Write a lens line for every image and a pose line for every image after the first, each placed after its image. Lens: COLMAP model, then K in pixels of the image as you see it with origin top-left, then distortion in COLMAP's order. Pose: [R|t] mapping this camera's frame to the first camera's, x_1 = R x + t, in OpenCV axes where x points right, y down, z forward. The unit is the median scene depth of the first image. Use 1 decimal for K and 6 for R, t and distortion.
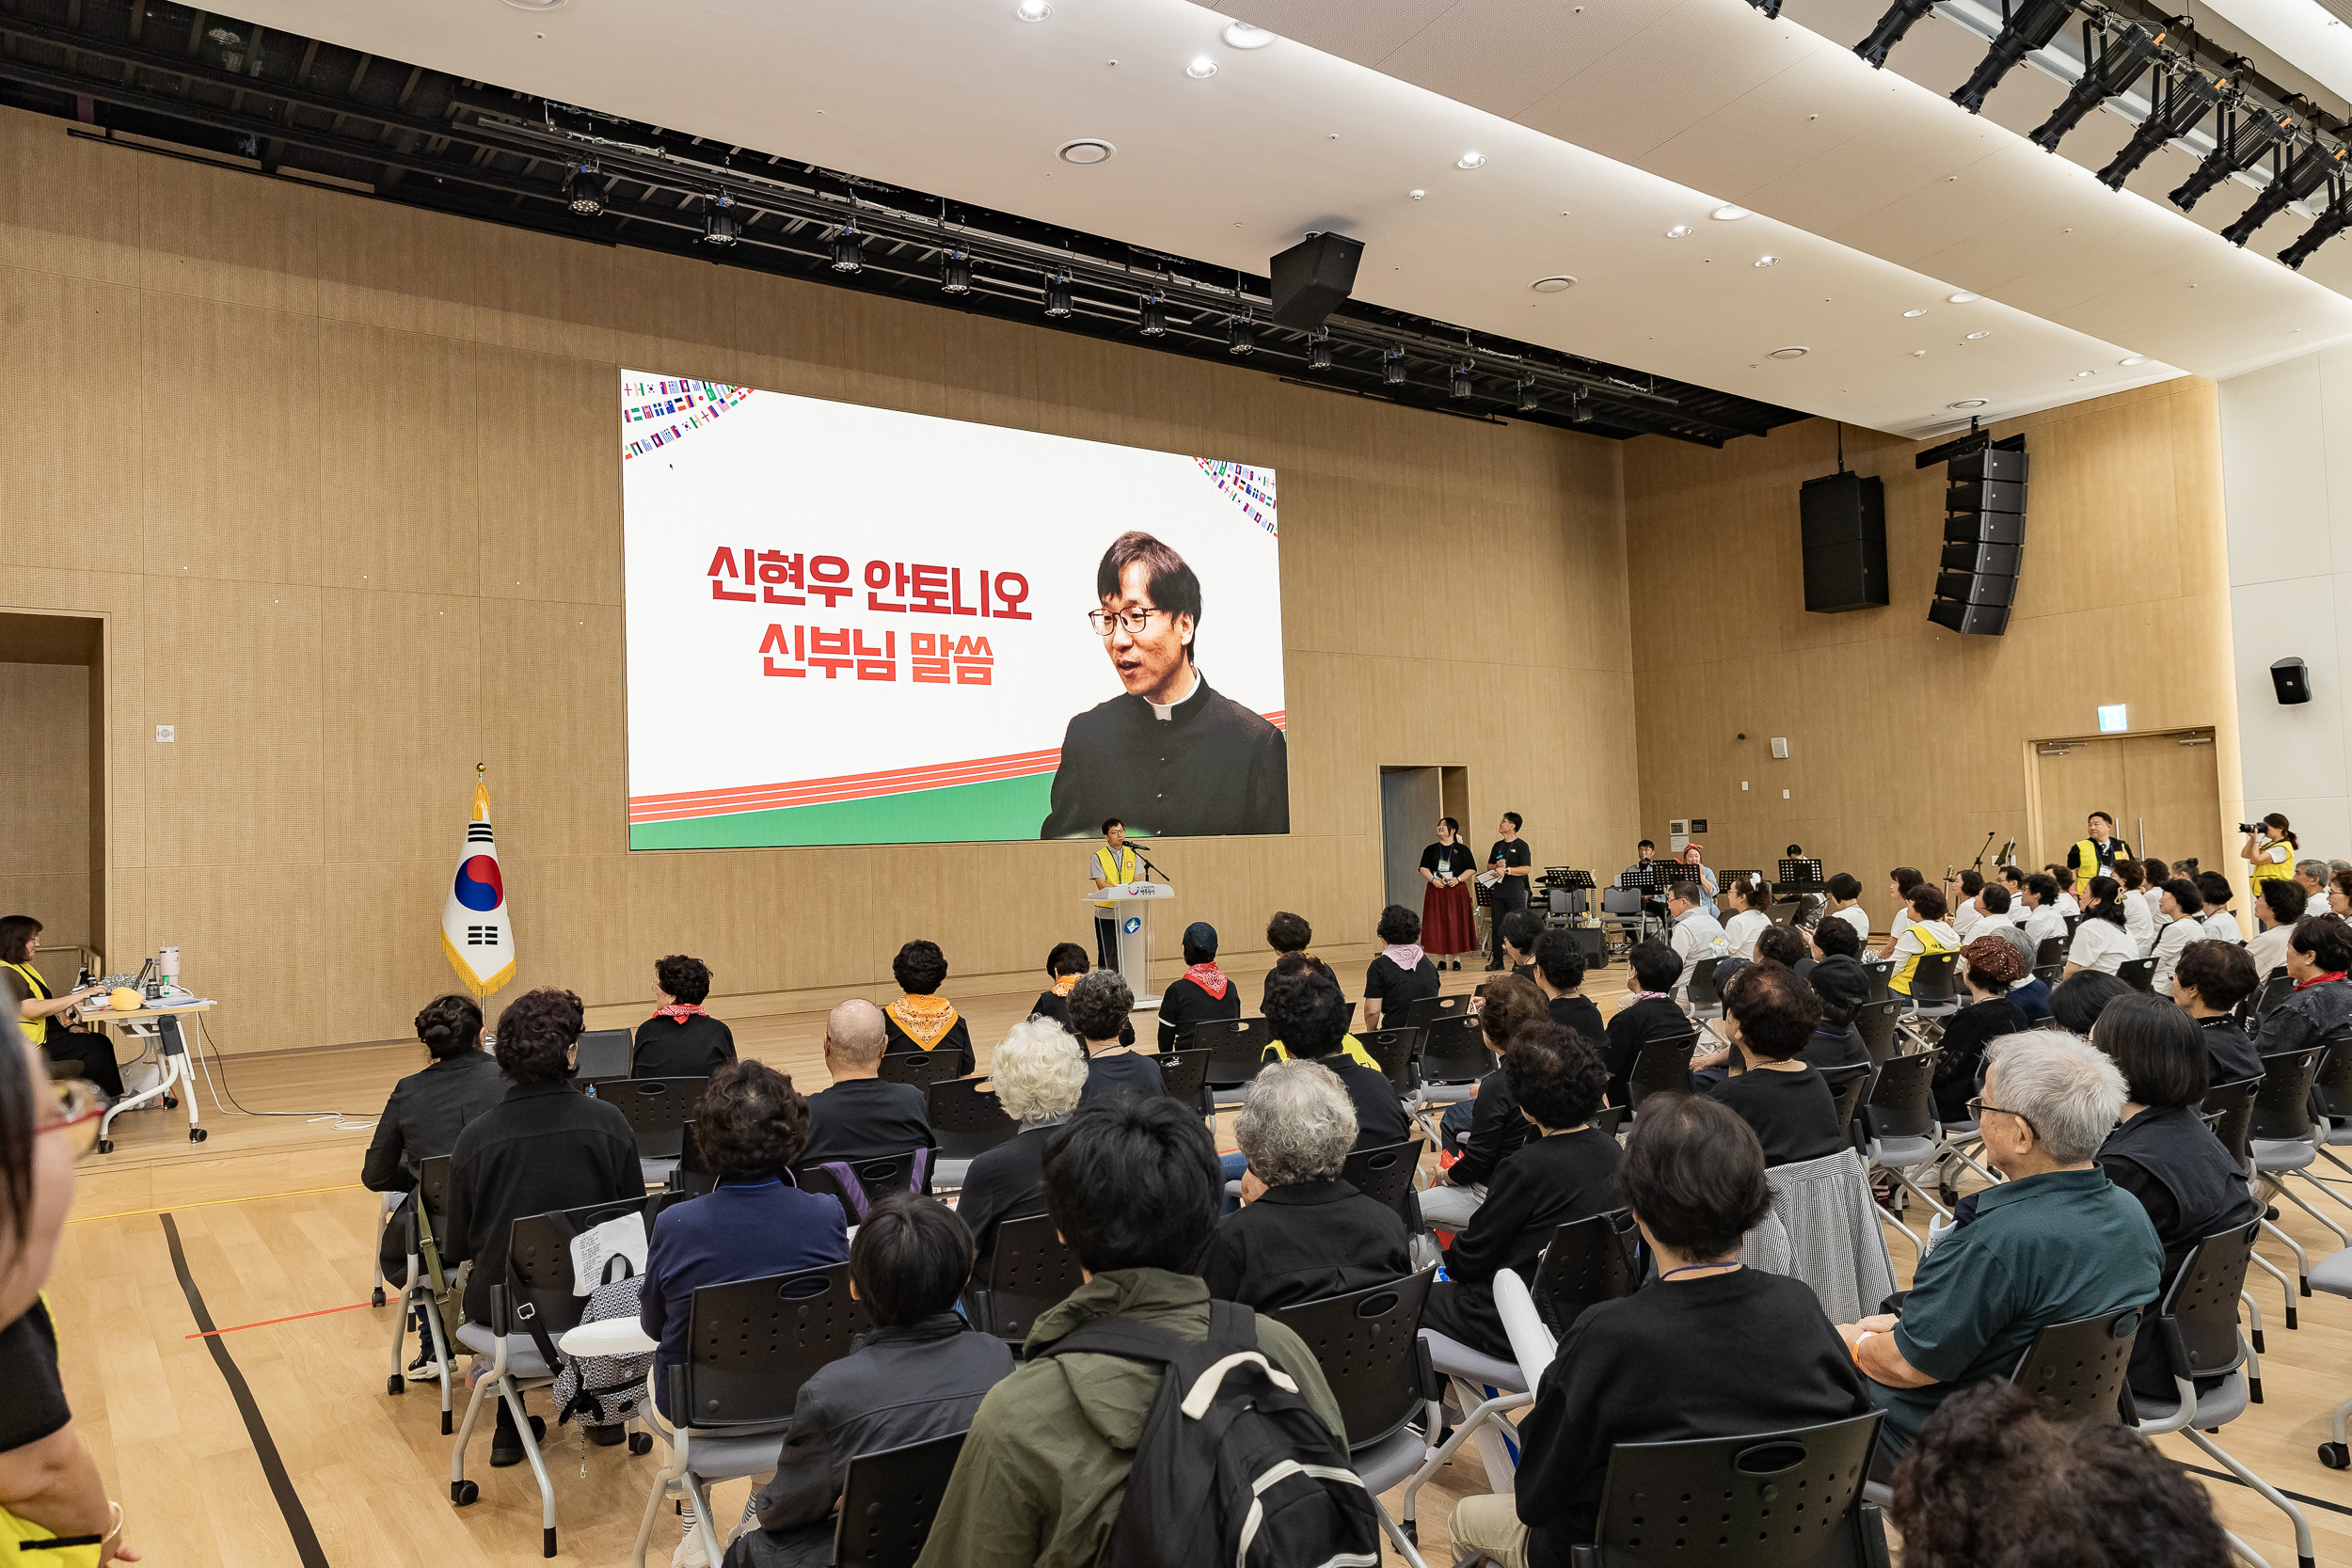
lens RADIAL K [[1564.4, 0, 1175.9], [0, 1564.4, 790.4], [0, 0, 1]] dist [-0.025715, 0.044332]
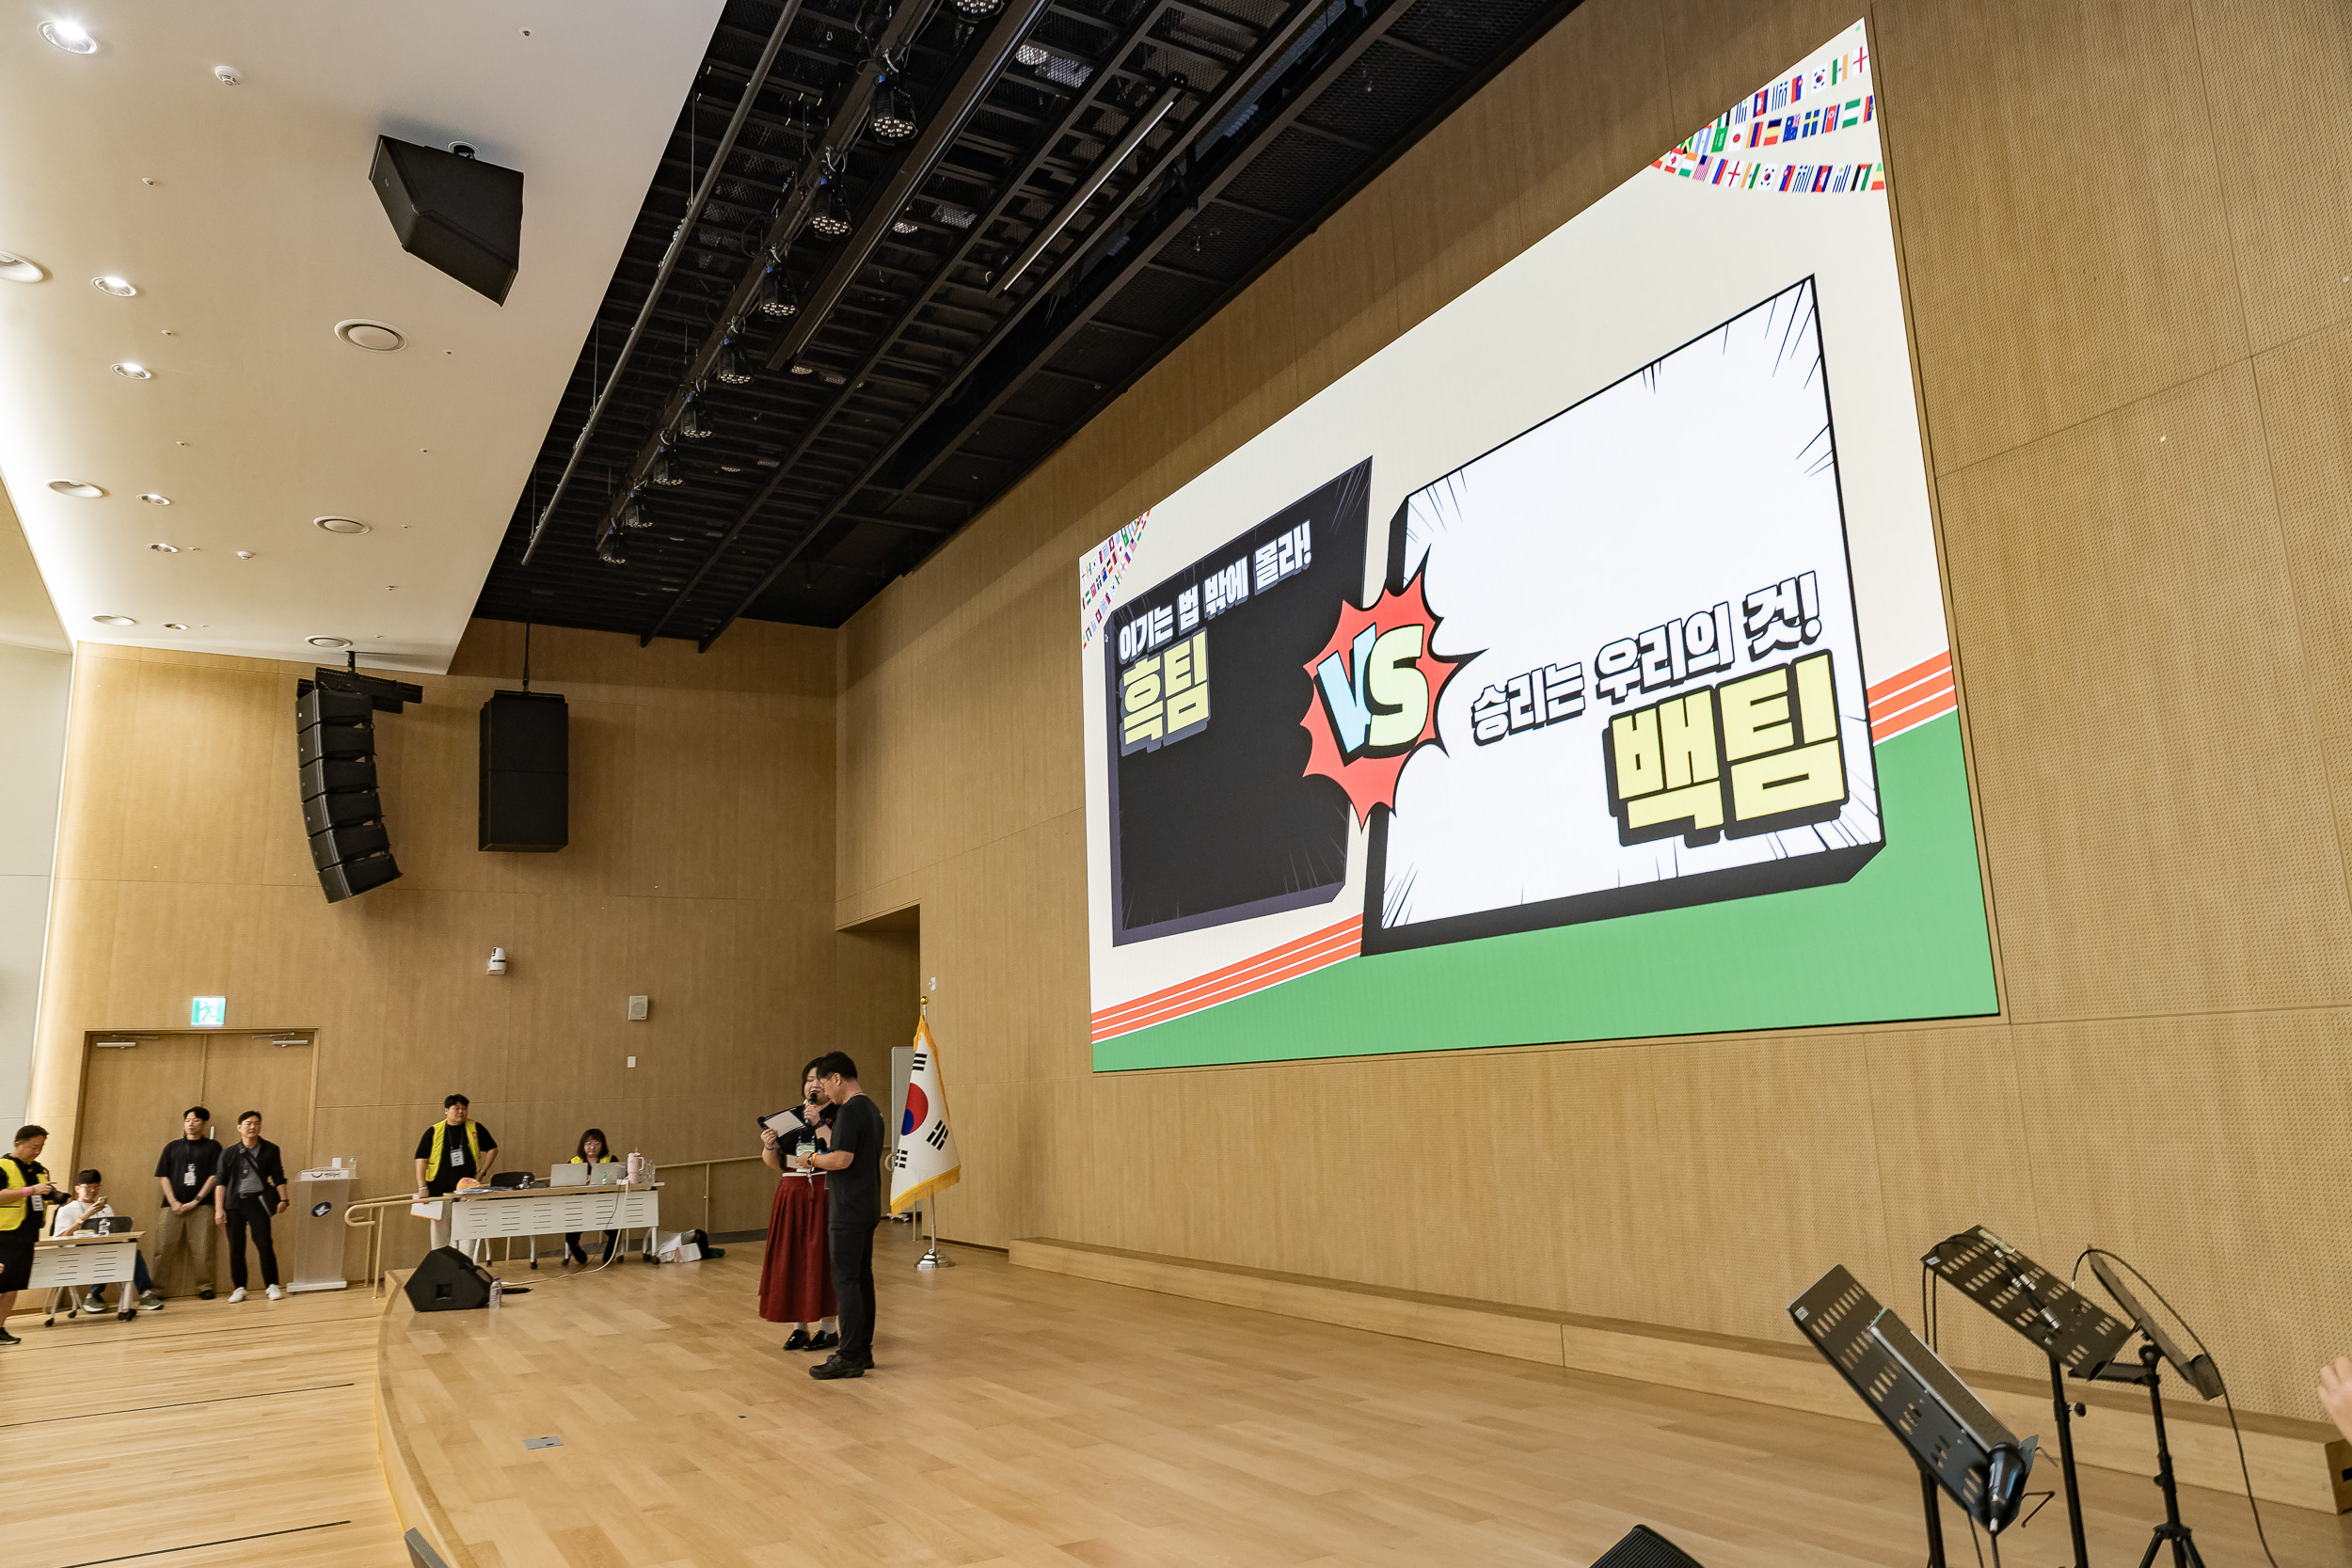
lens RADIAL K [[1564.4, 0, 1175.9], [0, 1564.4, 790.4], [0, 0, 1]] dist [-0.025715, 0.044332]
pose [[-0.113273, -0.149996, -0.982176, 0.533918], [0.081186, 0.983836, -0.159613, 0.024809], [0.990241, -0.097819, -0.099265, 1.102471]]
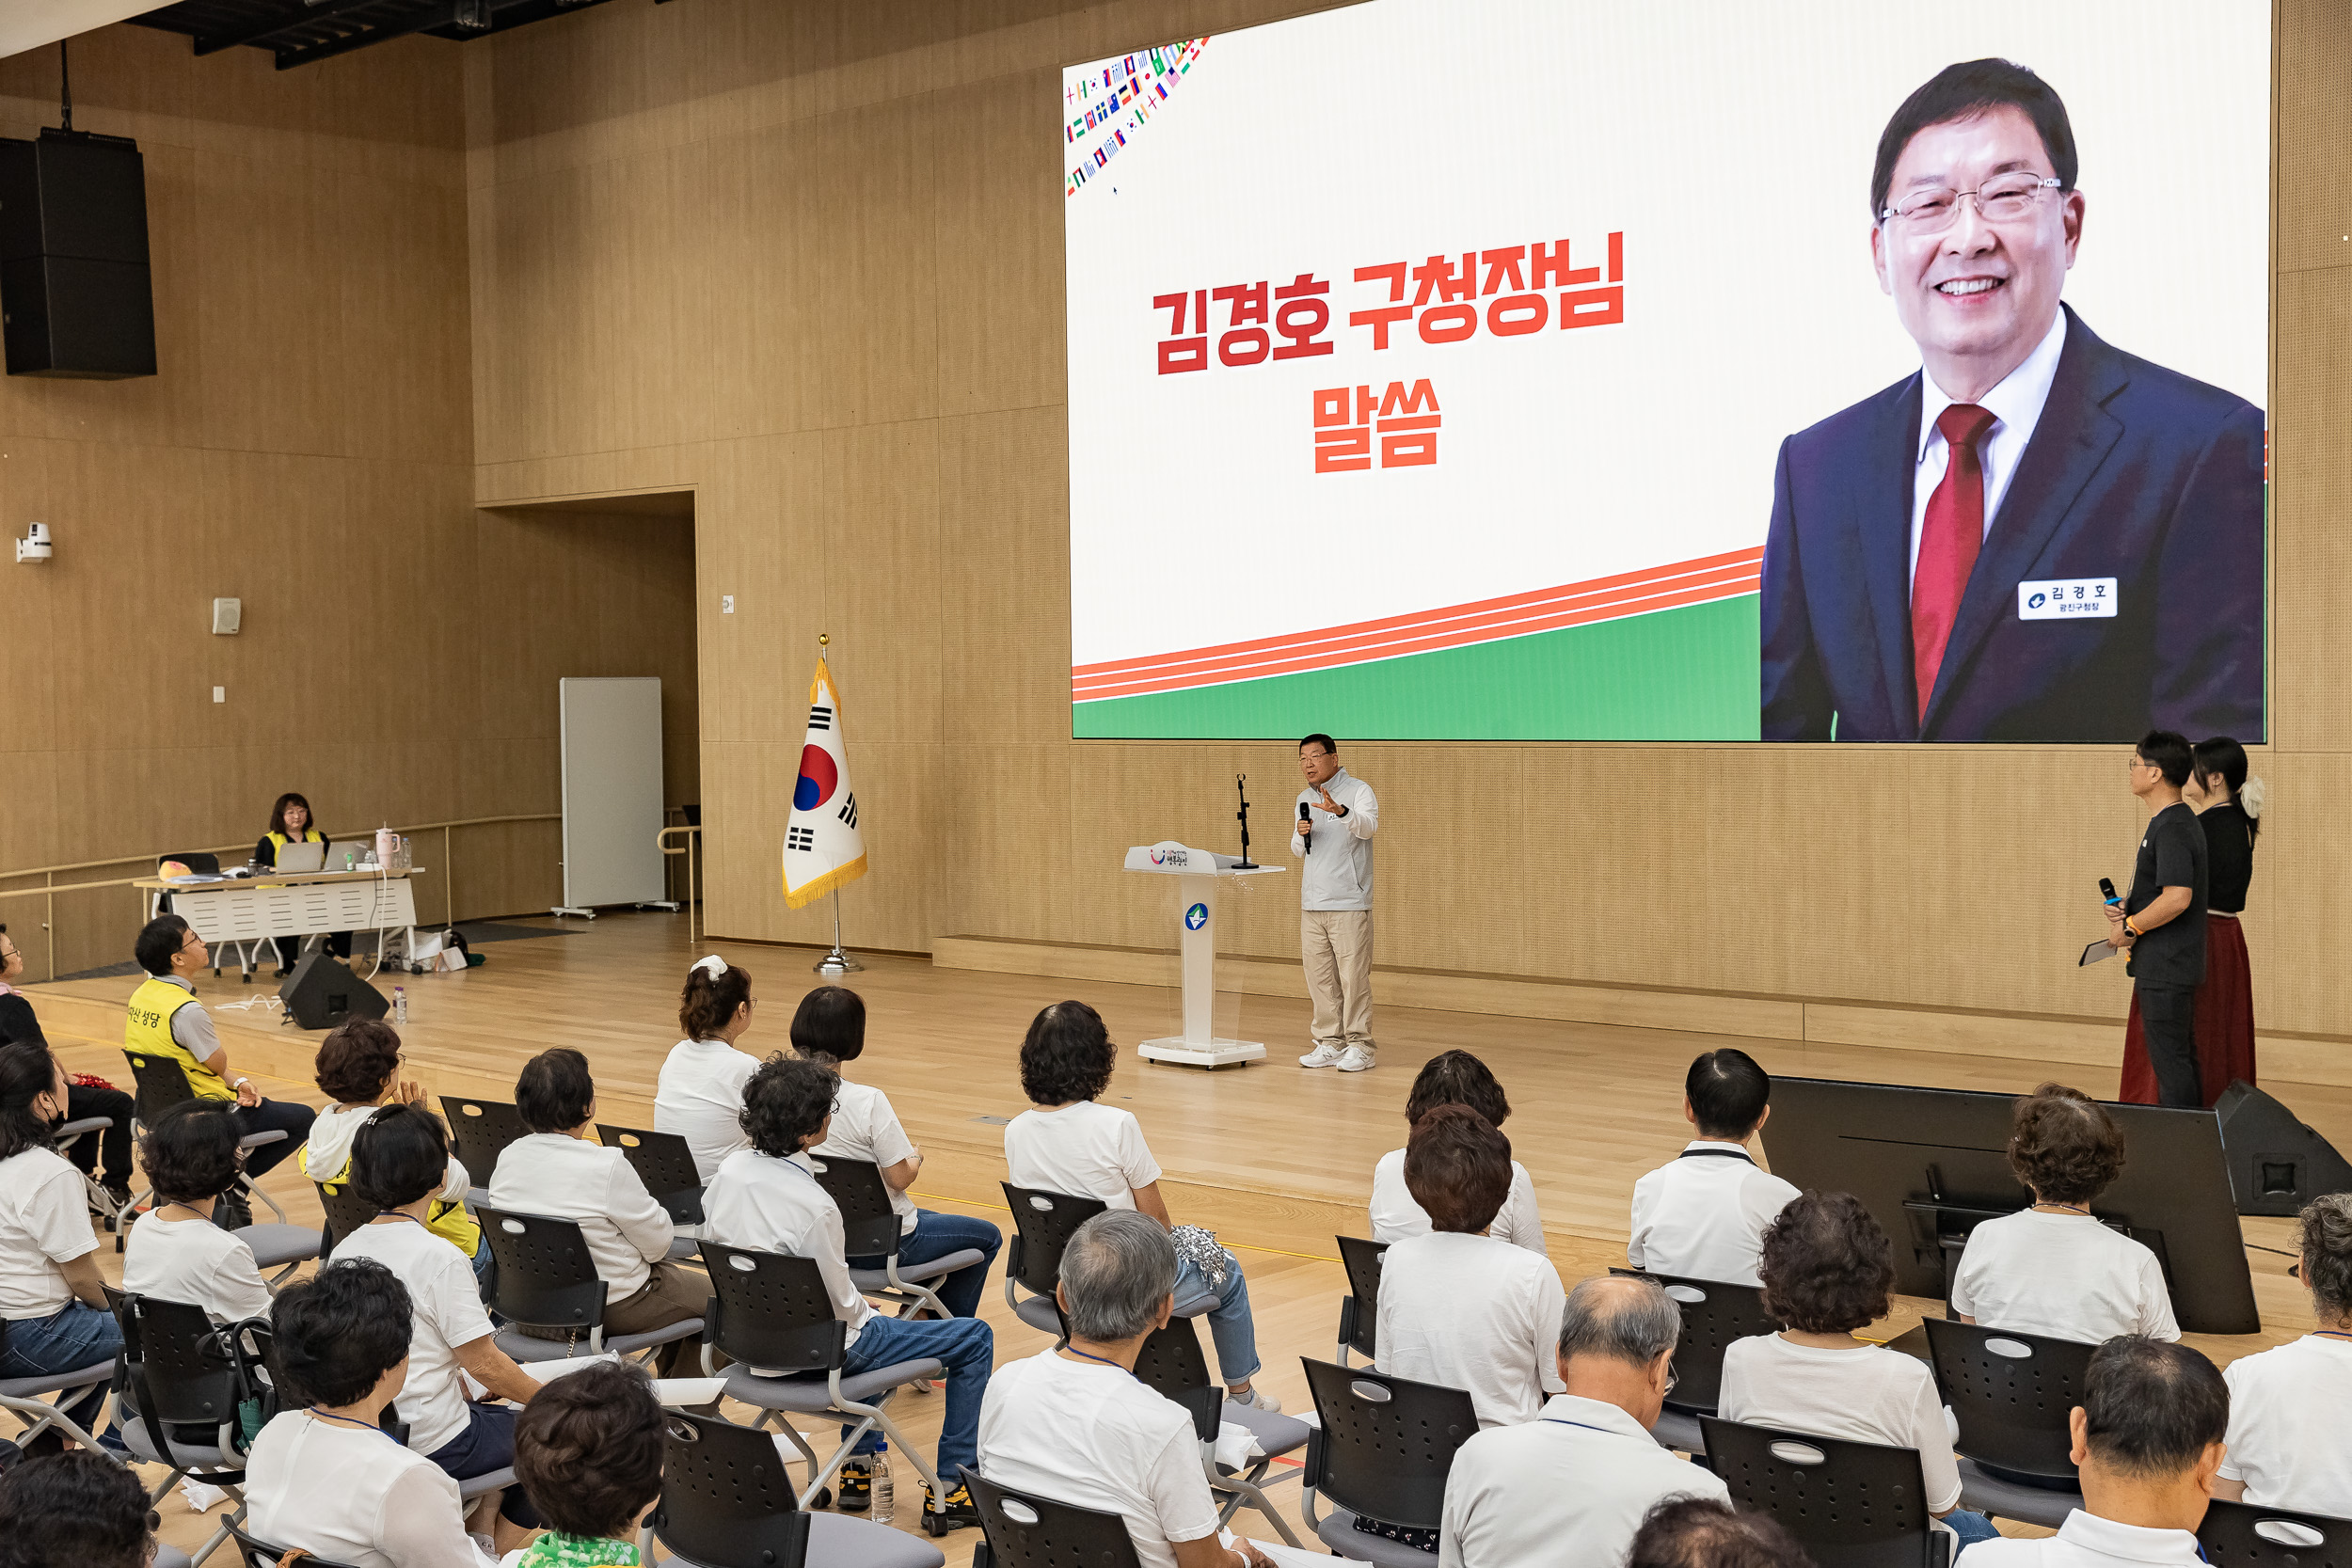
lens RADIAL K [[2775.8, 0, 1167.4], [0, 2775.8, 797.8], [0, 0, 1]] dist [0.033769, 0.028283]
pose [[0.206967, 0.072129, -0.975685, 0.900625], [0.046087, 0.995453, 0.083367, -0.039201], [0.977262, -0.062221, 0.202702, 0.741515]]
